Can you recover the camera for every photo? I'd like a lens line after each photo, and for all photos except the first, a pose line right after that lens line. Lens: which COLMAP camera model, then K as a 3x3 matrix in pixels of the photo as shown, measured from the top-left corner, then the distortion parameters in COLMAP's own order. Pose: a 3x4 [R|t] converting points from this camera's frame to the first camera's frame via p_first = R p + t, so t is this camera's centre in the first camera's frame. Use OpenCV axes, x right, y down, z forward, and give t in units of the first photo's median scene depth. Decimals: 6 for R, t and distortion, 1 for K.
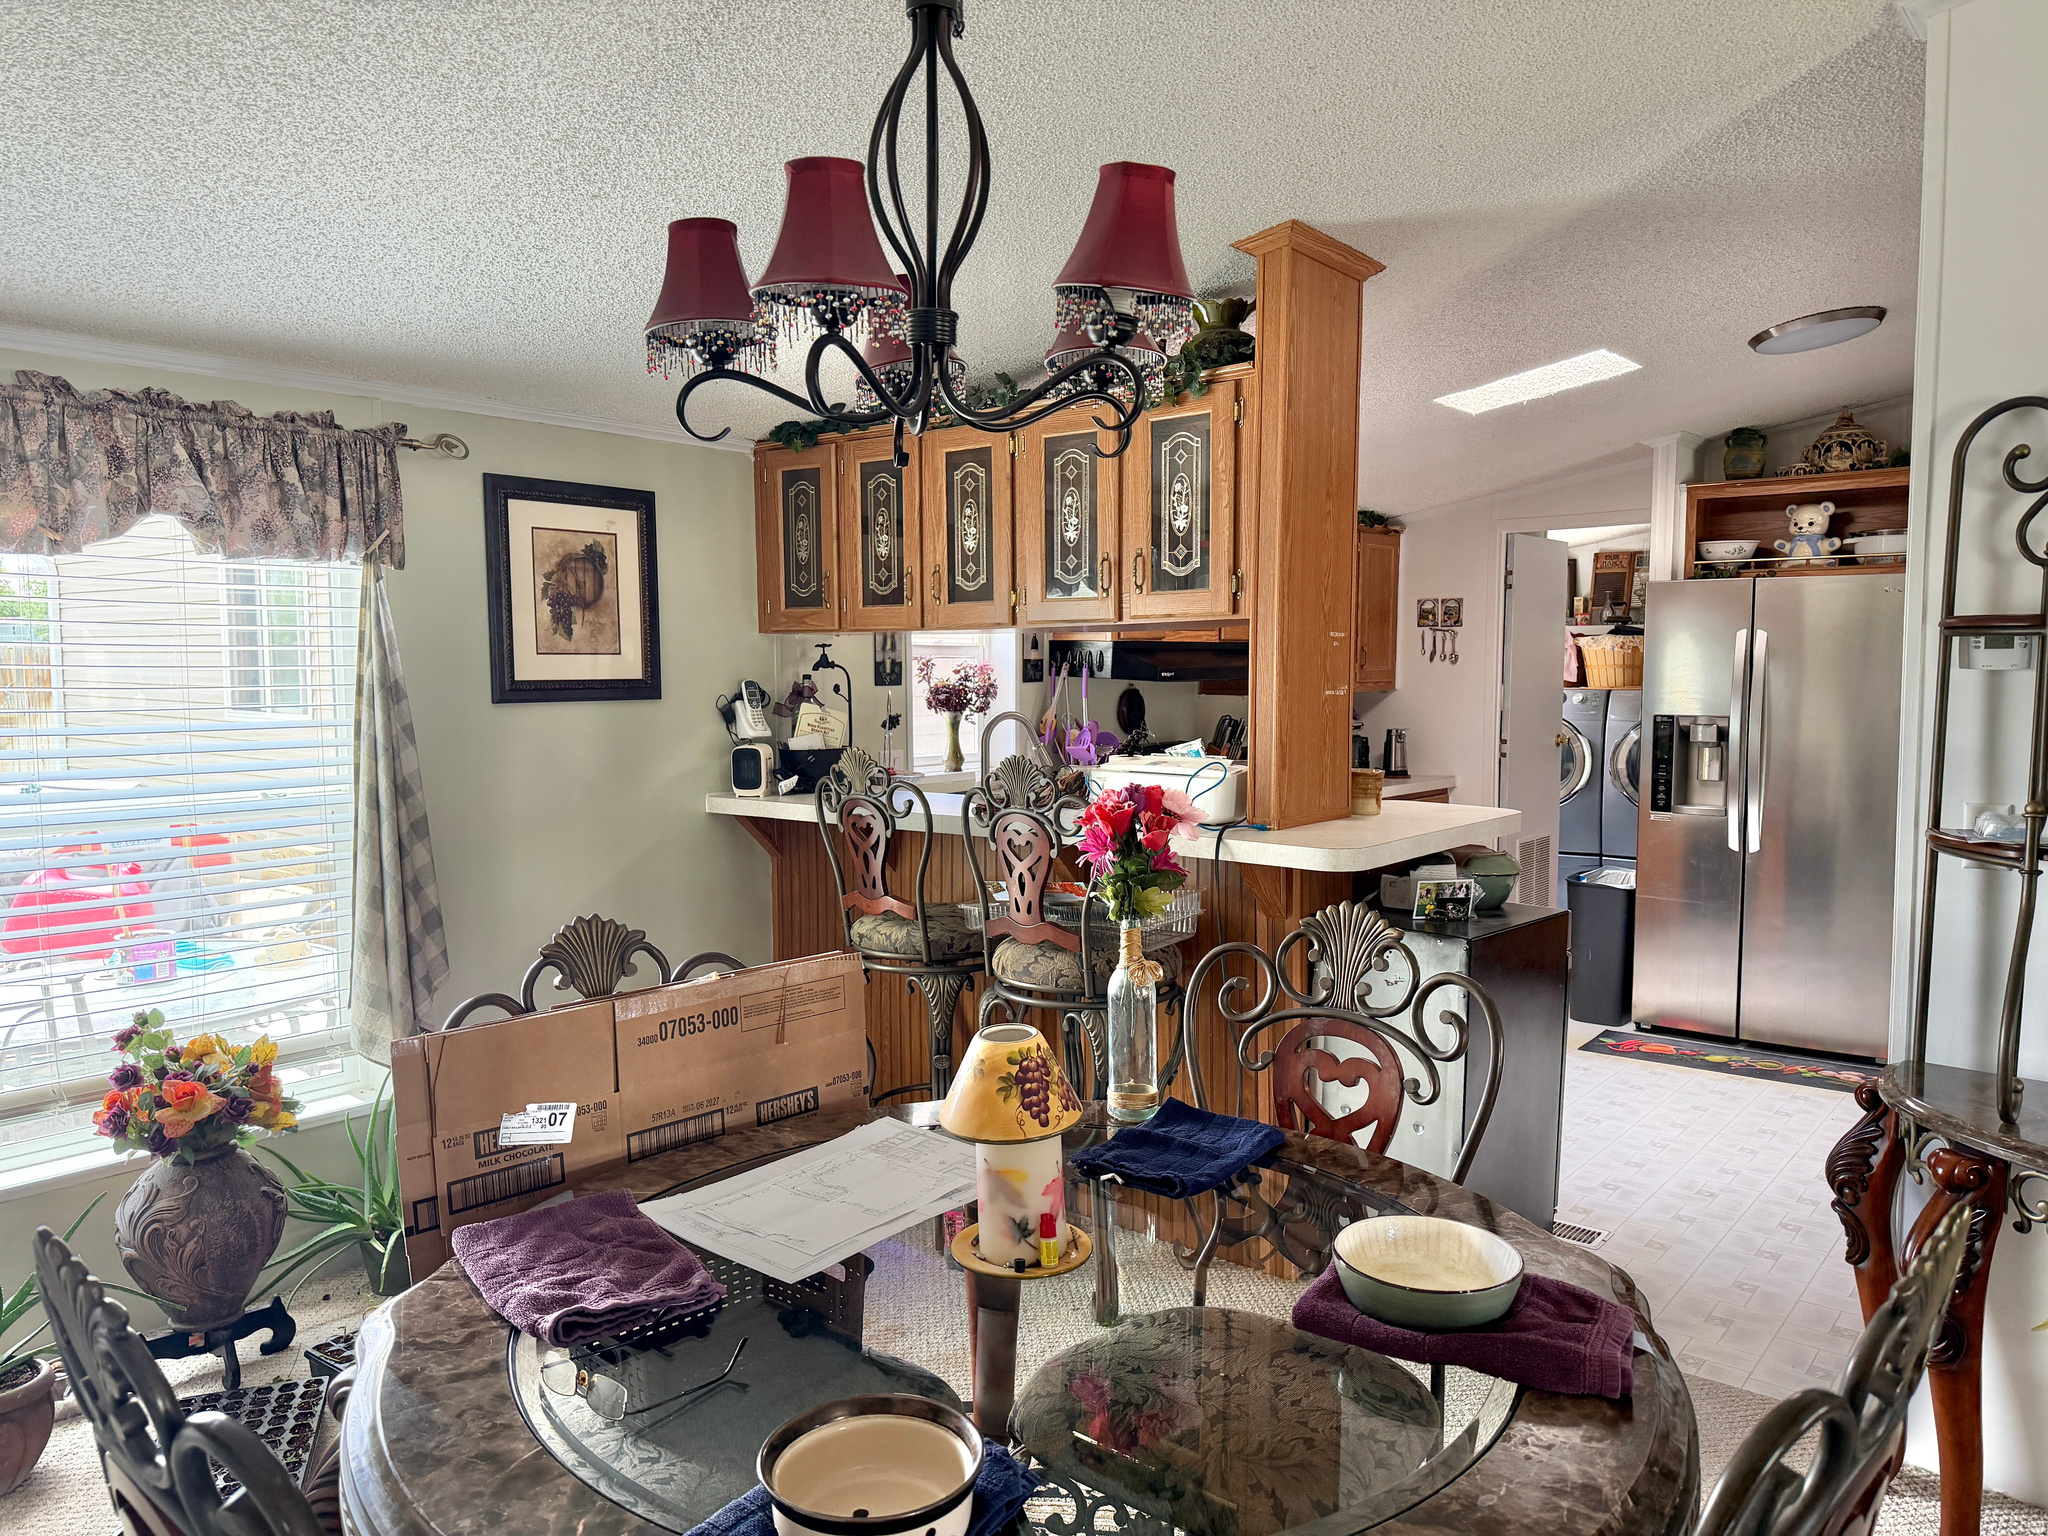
lens RADIAL K [[1421.0, 0, 1004.9], [0, 1421.0, 785.3], [0, 0, 1]] dist [0.002003, -0.011559]
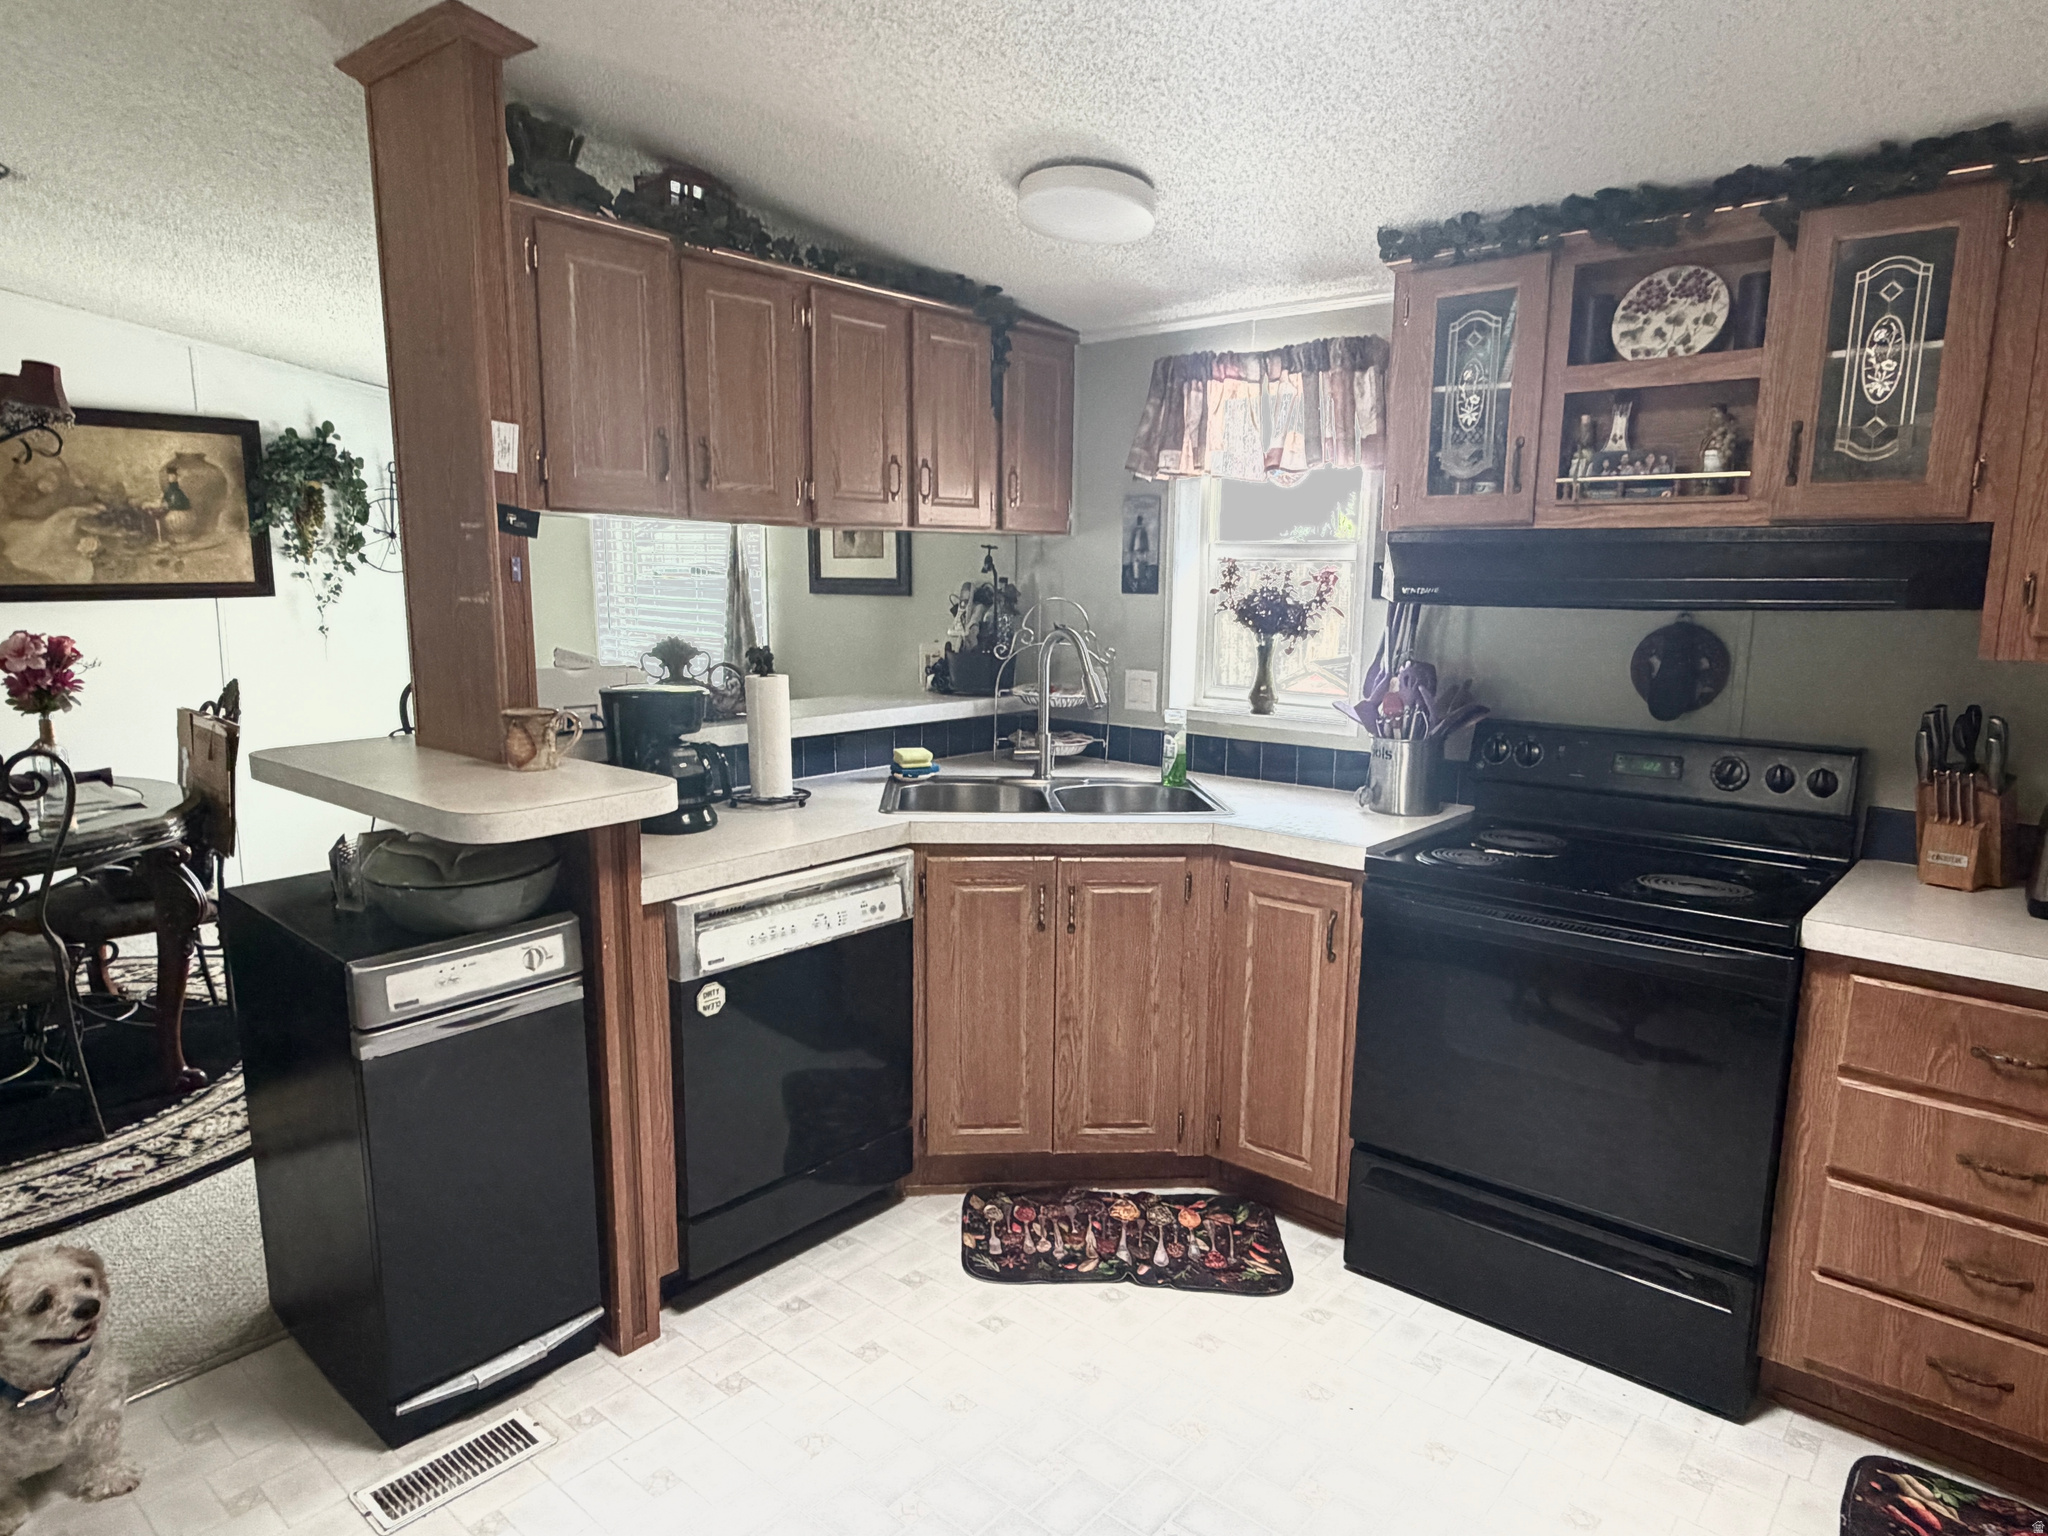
lens RADIAL K [[1236.8, 0, 1018.2], [0, 1236.8, 781.3], [0, 0, 1]] dist [-0.004177, 0.000059]
pose [[-0.011605, 0.176671, -0.984202, 0.577224], [-0.092027, 0.979902, 0.176984, -0.073089], [0.995689, 0.092627, 0.004886, 0.807957]]
